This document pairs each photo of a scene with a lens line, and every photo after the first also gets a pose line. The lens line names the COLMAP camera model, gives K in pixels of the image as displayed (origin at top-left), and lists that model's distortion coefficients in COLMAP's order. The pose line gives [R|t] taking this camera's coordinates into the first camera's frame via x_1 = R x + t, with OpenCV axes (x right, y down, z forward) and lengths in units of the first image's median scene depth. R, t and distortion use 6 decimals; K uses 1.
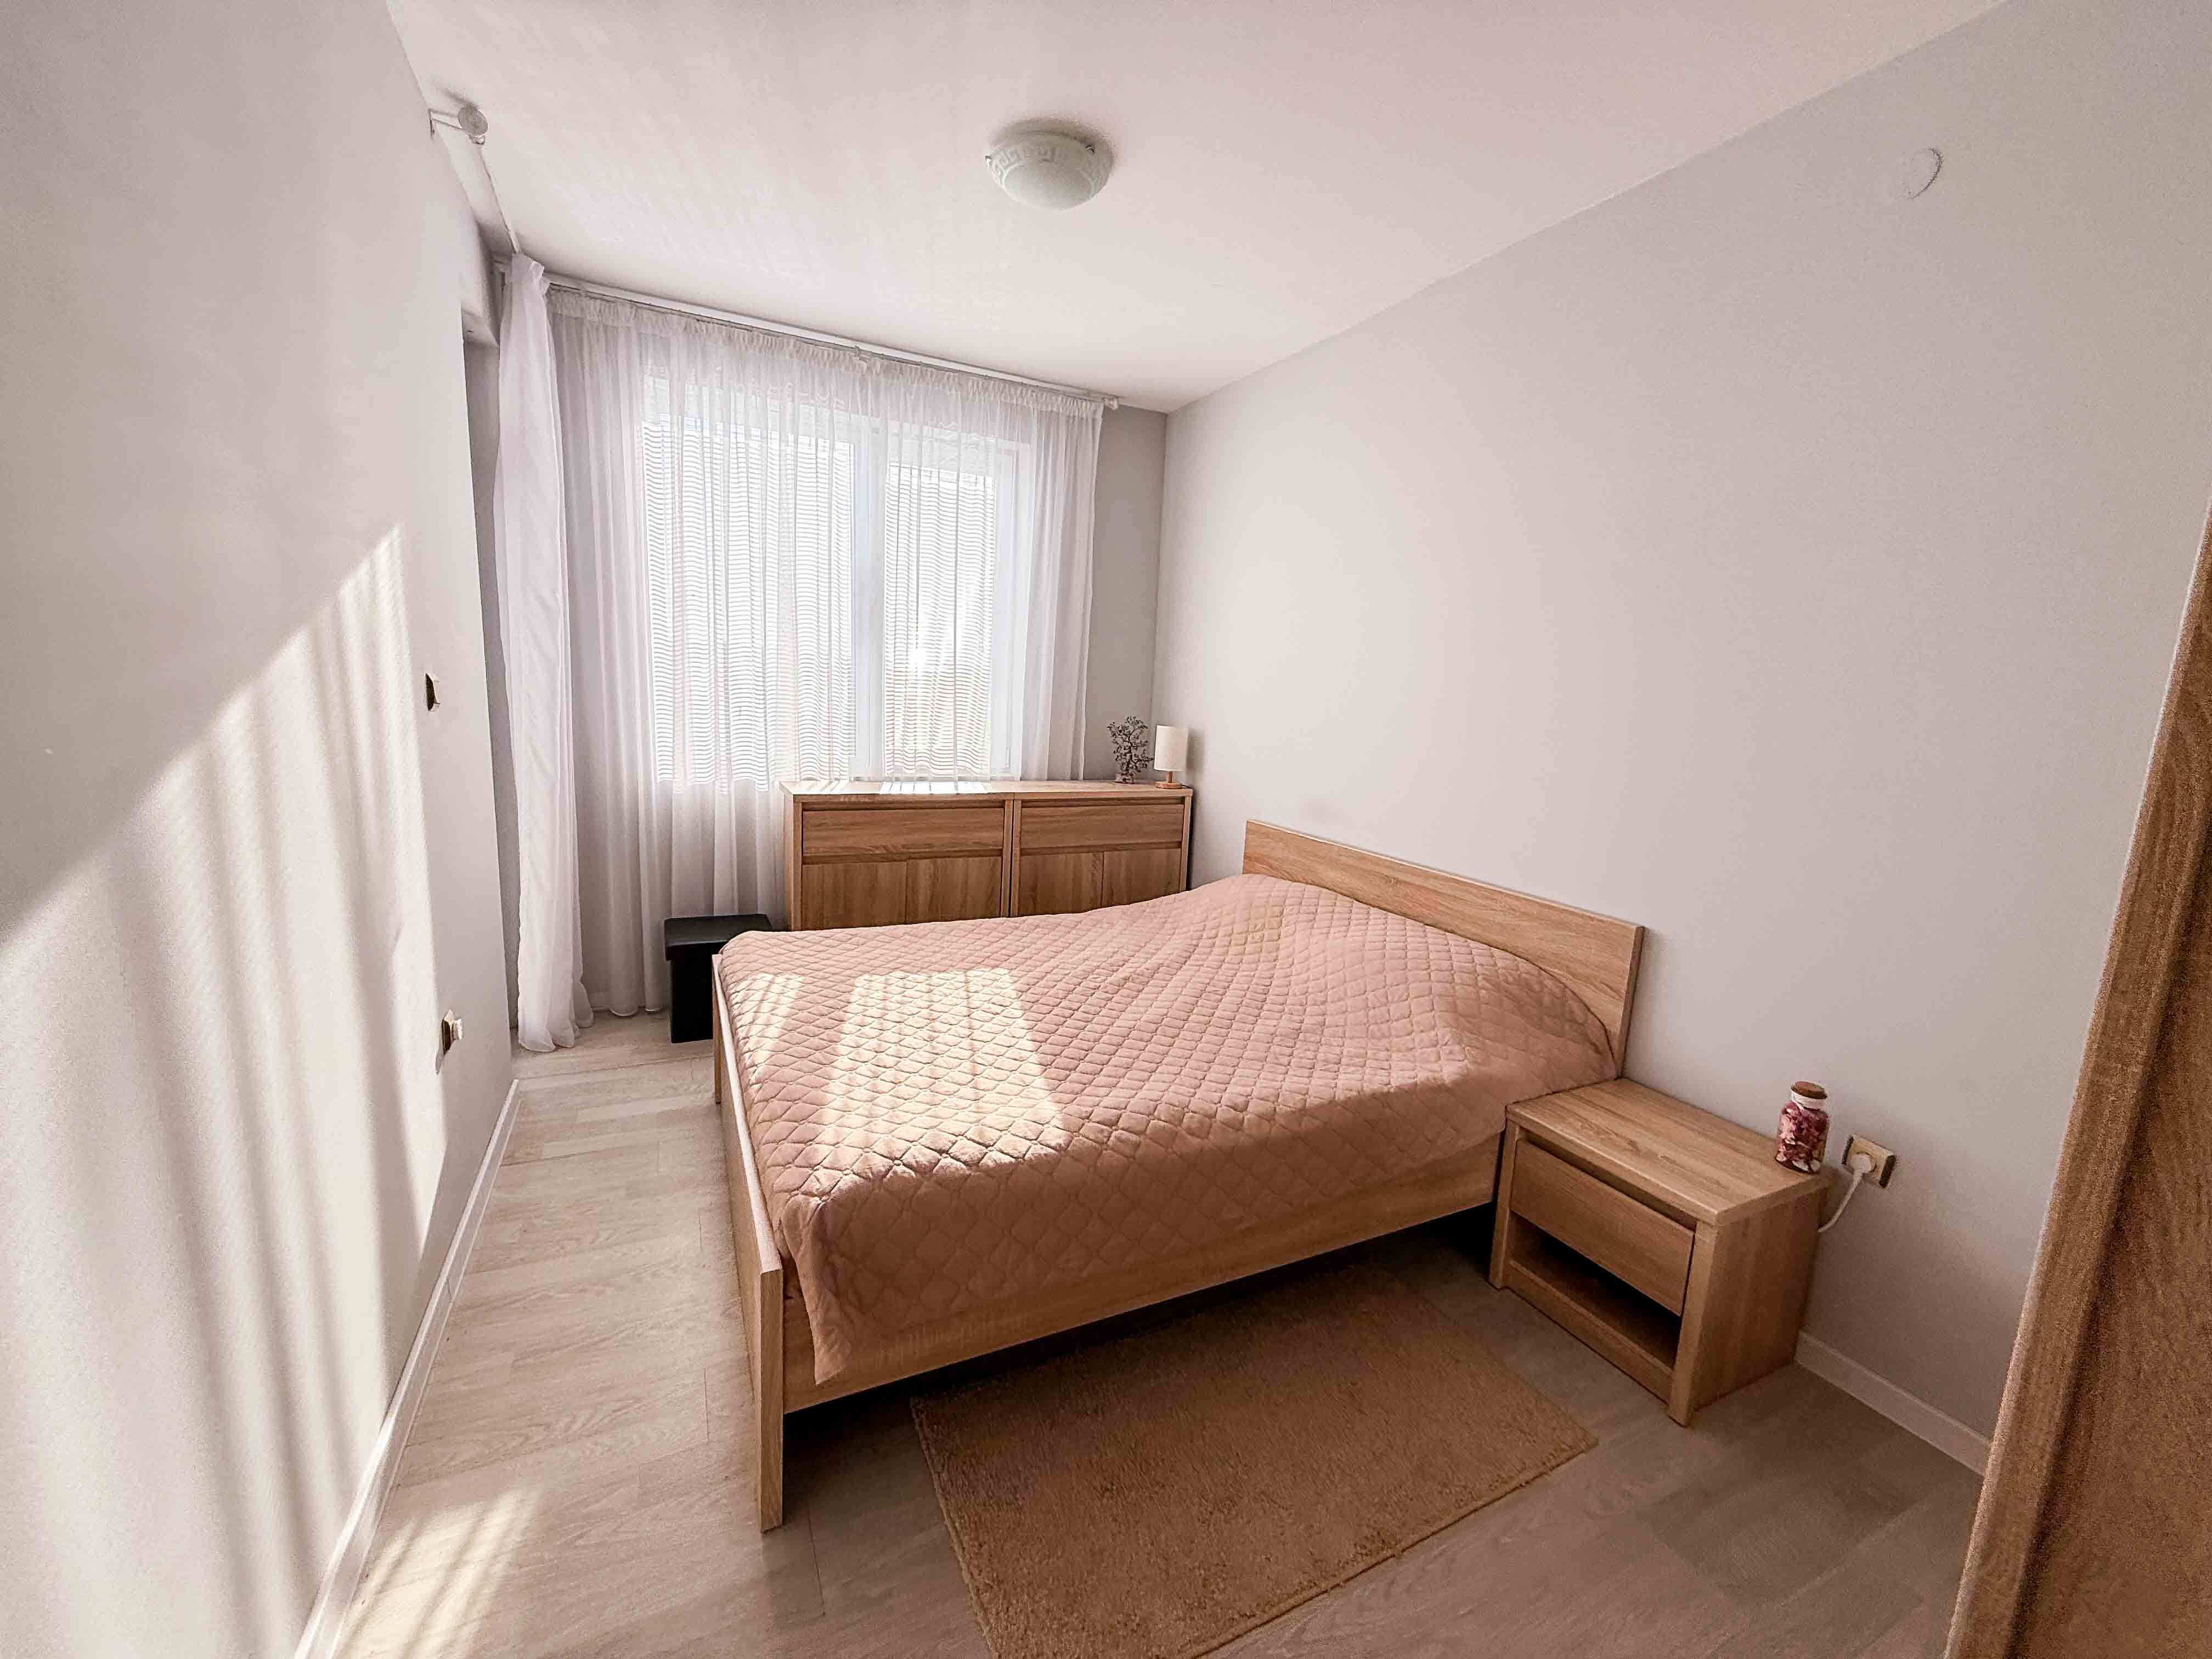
lens RADIAL K [[883.3, 0, 1100.5], [0, 883.3, 829.8], [0, 0, 1]] dist [0.001486, -0.000401]
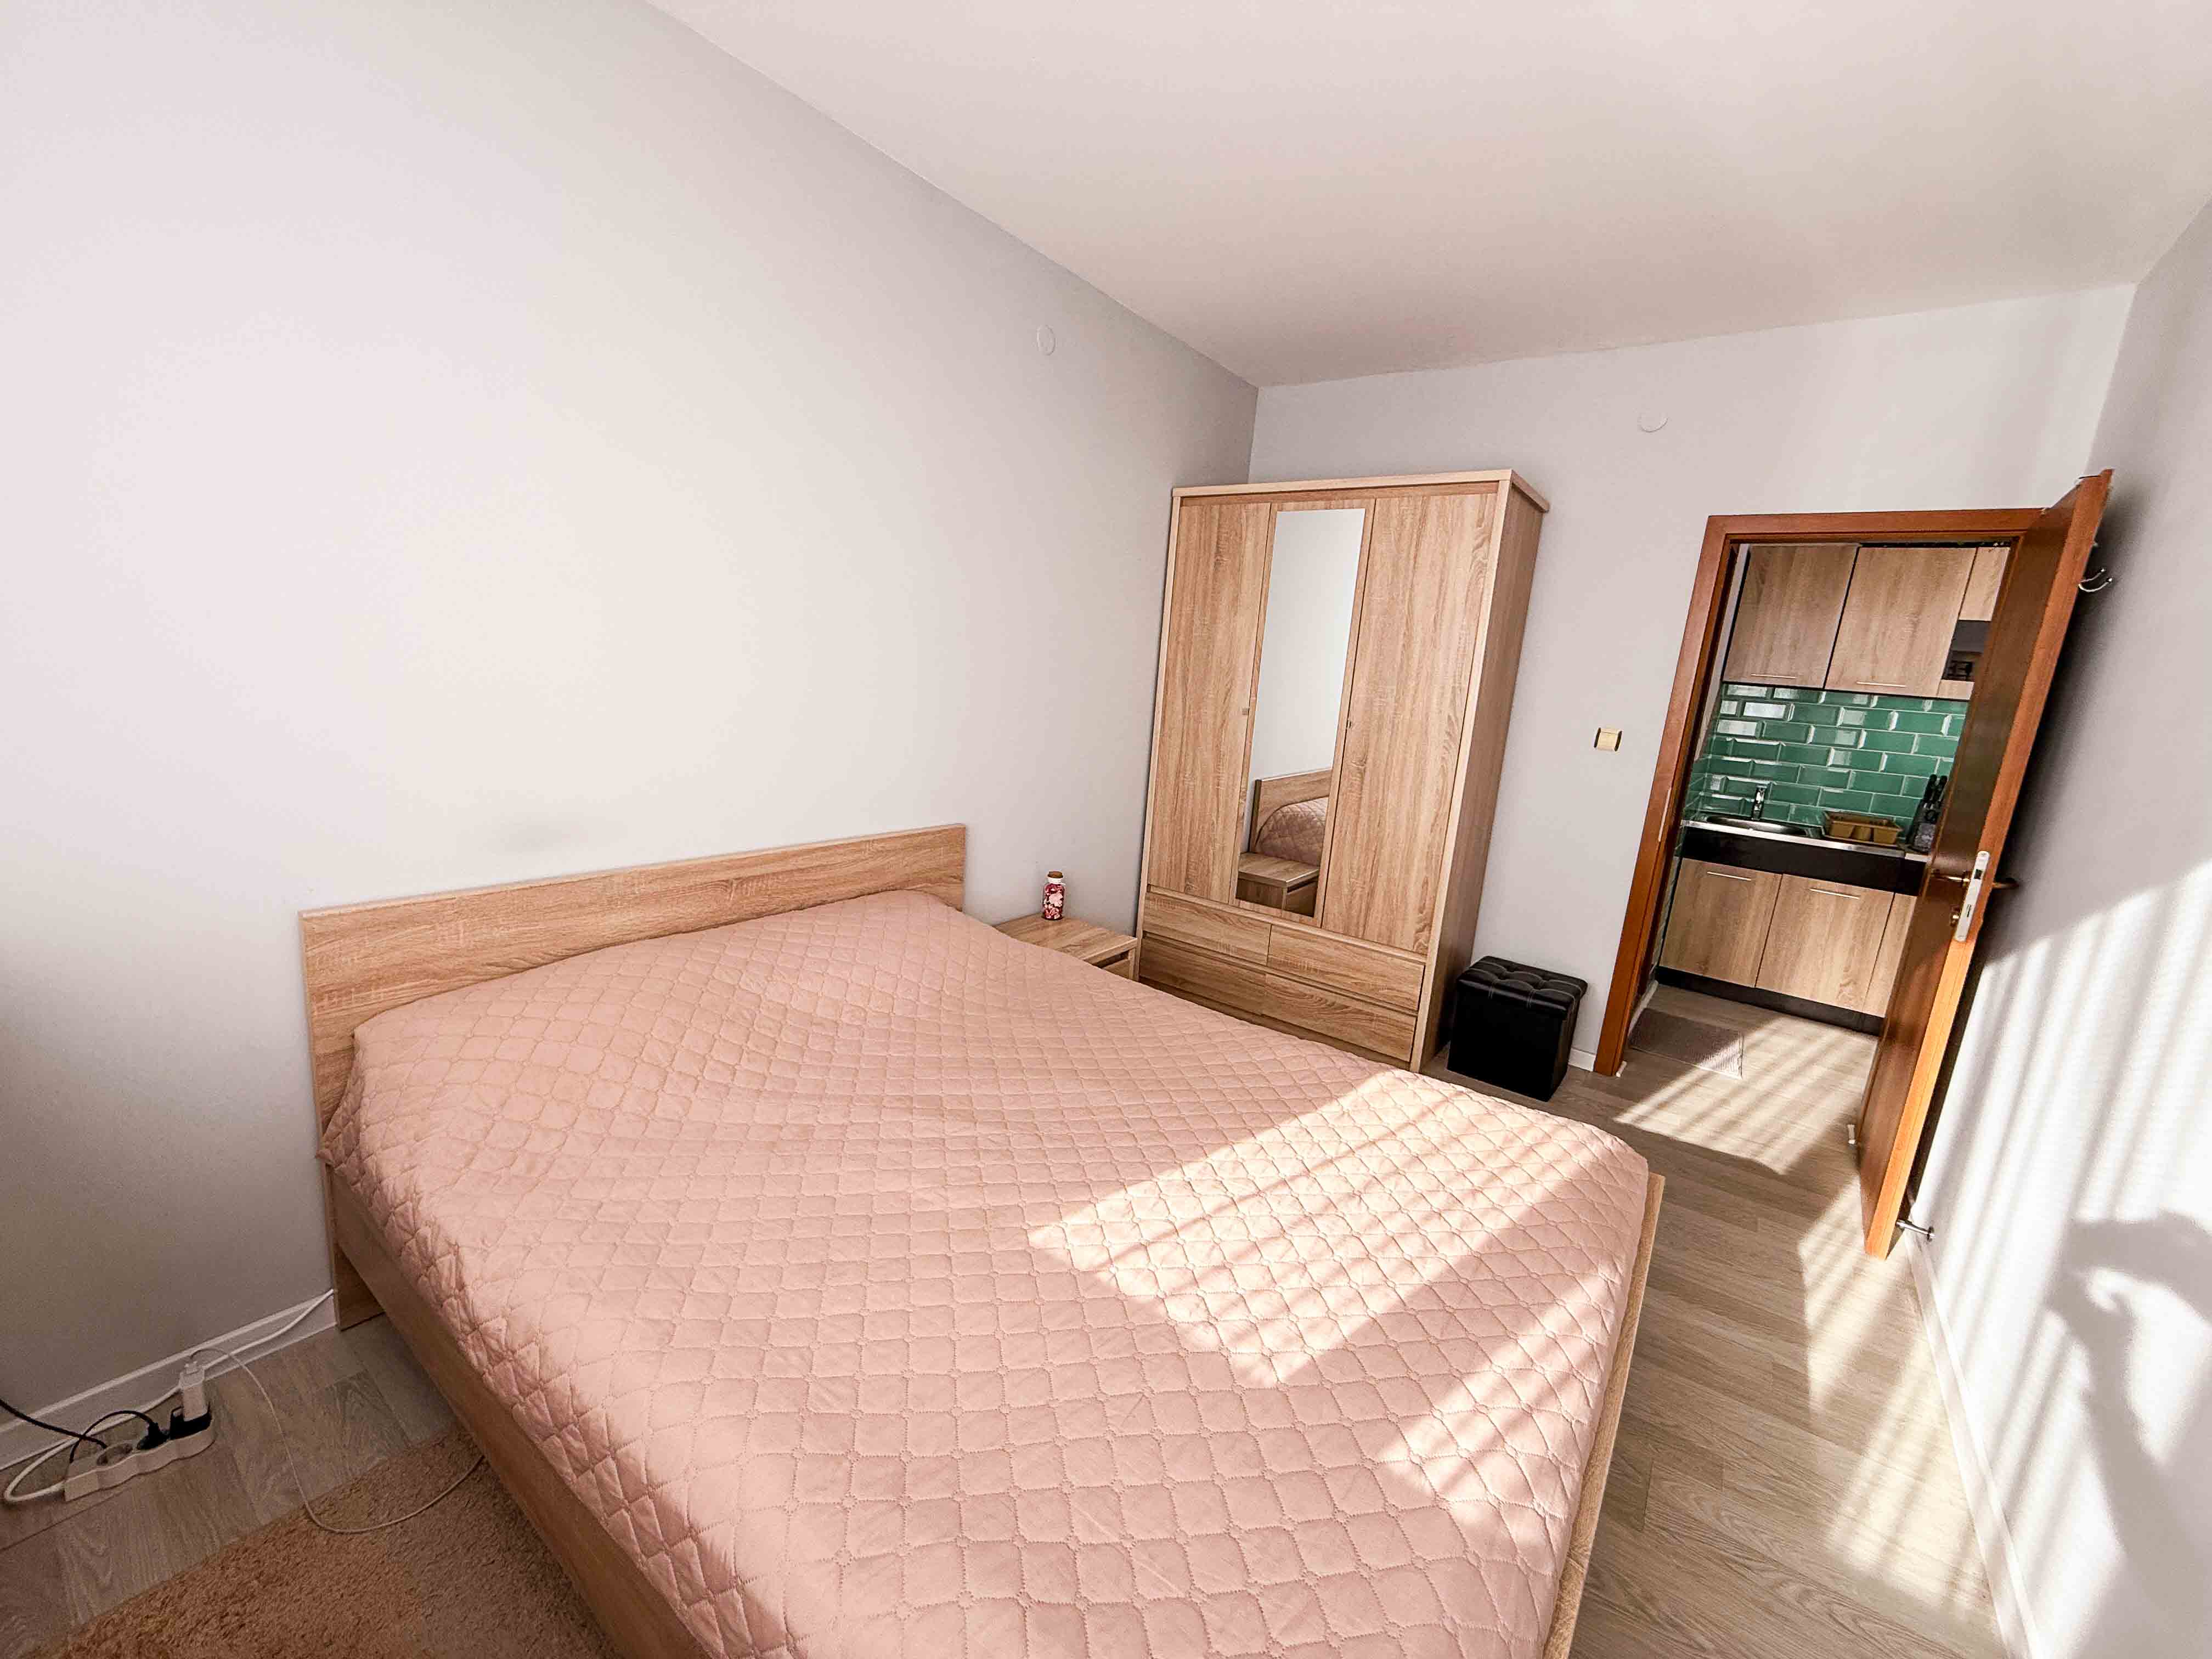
lens RADIAL K [[883.3, 0, 1100.5], [0, 883.3, 829.8], [0, 0, 1]] dist [0.001486, -0.000401]
pose [[-0.455603, -0.255114, 0.852844, -0.522160], [0.040952, 0.951034, 0.306362, -0.236652], [-0.889241, 0.174505, -0.422846, 1.160689]]
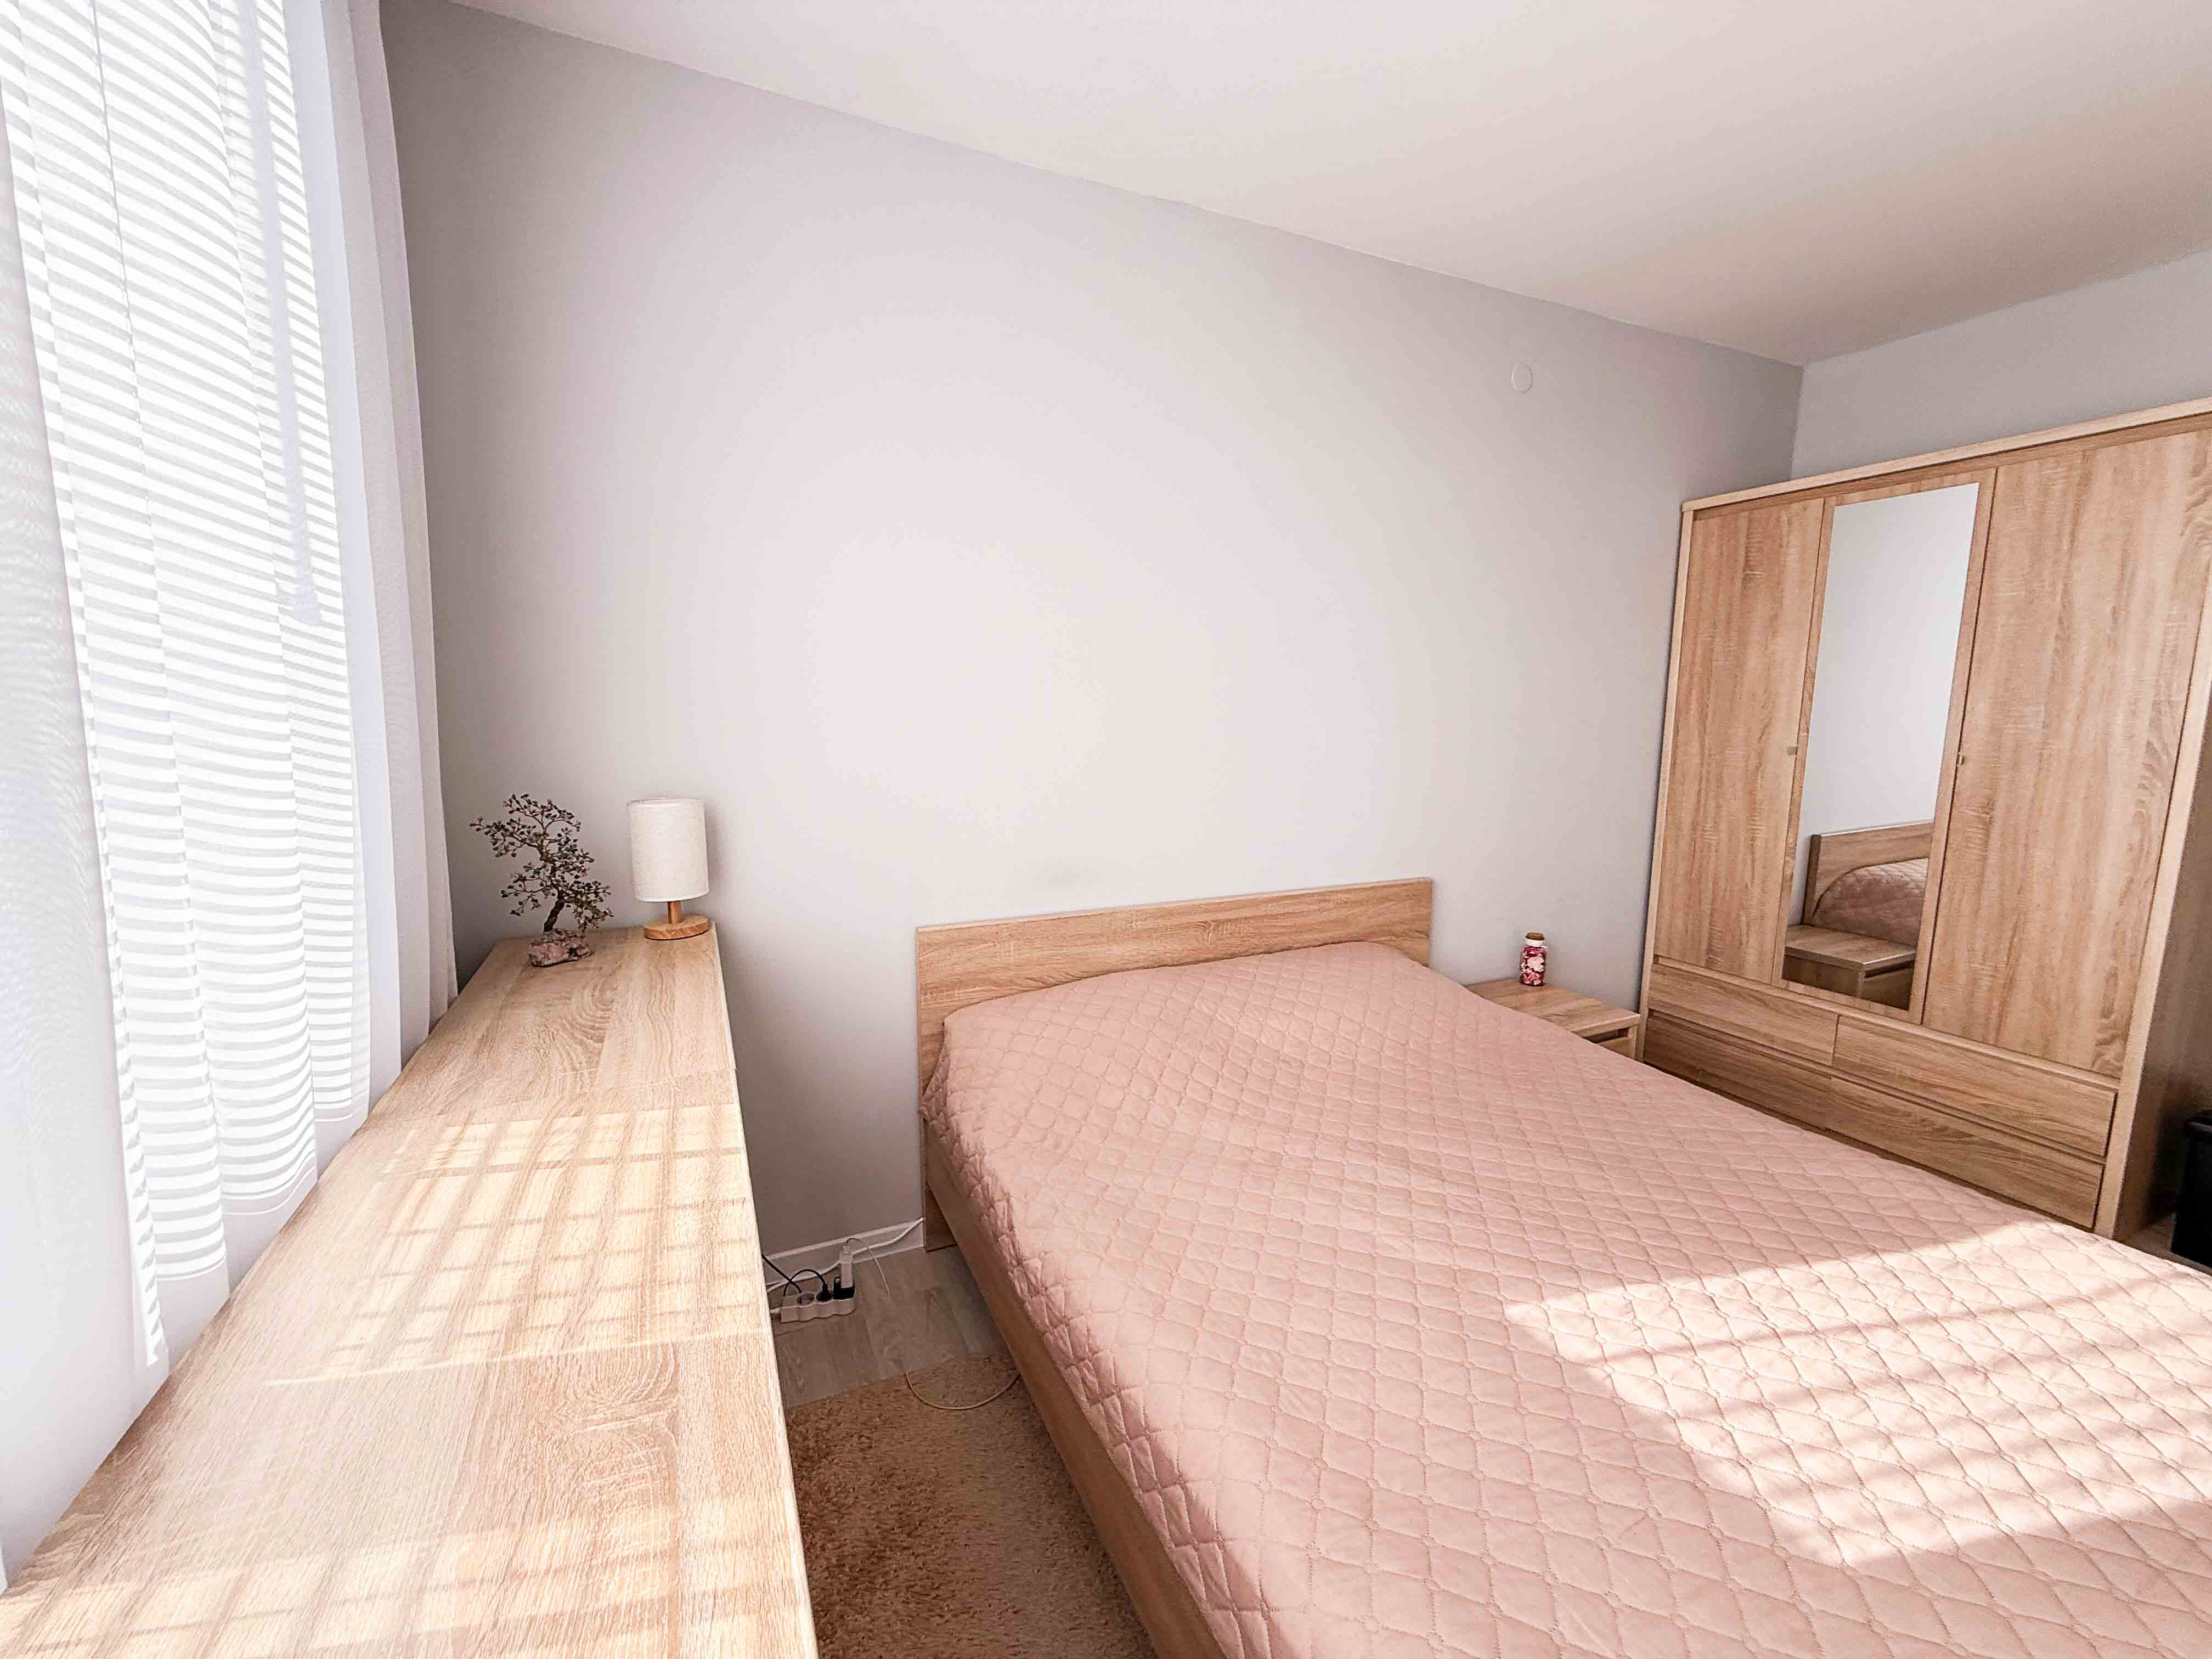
lens RADIAL K [[883.3, 0, 1100.5], [0, 883.3, 829.8], [0, 0, 1]] dist [0.001486, -0.000401]
pose [[0.023500, -0.195301, 0.980462, -0.554743], [0.157427, 0.969220, 0.189288, -0.236649], [-0.987251, 0.149903, 0.053522, 1.175351]]
